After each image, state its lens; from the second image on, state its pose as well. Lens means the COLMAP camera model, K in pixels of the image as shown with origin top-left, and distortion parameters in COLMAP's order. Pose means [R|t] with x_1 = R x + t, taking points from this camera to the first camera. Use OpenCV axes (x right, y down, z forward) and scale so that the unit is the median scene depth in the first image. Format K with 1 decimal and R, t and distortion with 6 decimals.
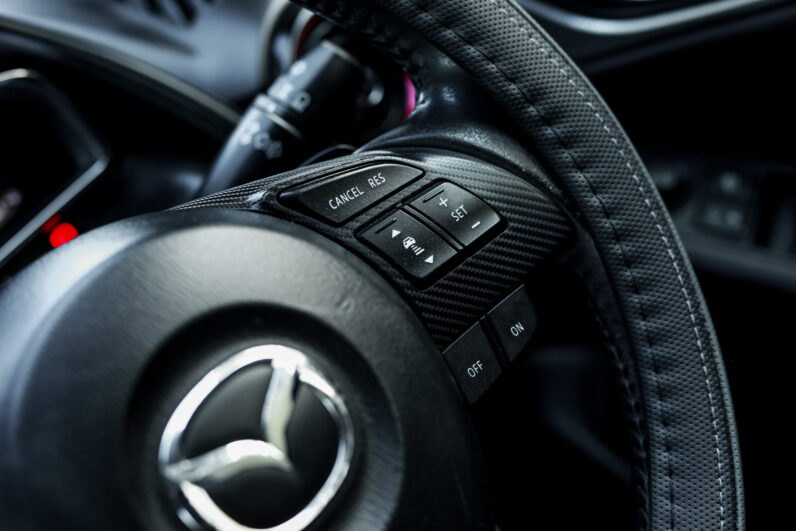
lens RADIAL K [[1168.3, 0, 396.5], [0, 1168.3, 267.8], [0, 0, 1]] dist [-0.110459, 0.000000]
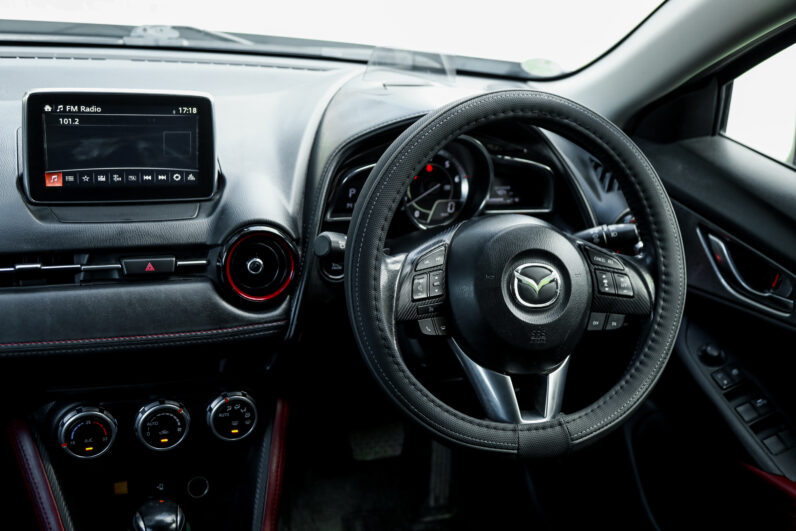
lens RADIAL K [[954.4, 0, 399.3], [0, 954.4, 270.1], [0, 0, 1]] dist [0.091795, 0.000000]
pose [[0.701427, 0.636541, -0.320649, 0.448903], [-0.661137, 0.749148, 0.040927, 0.228911], [0.266265, 0.183285, 0.946314, -1.746774]]
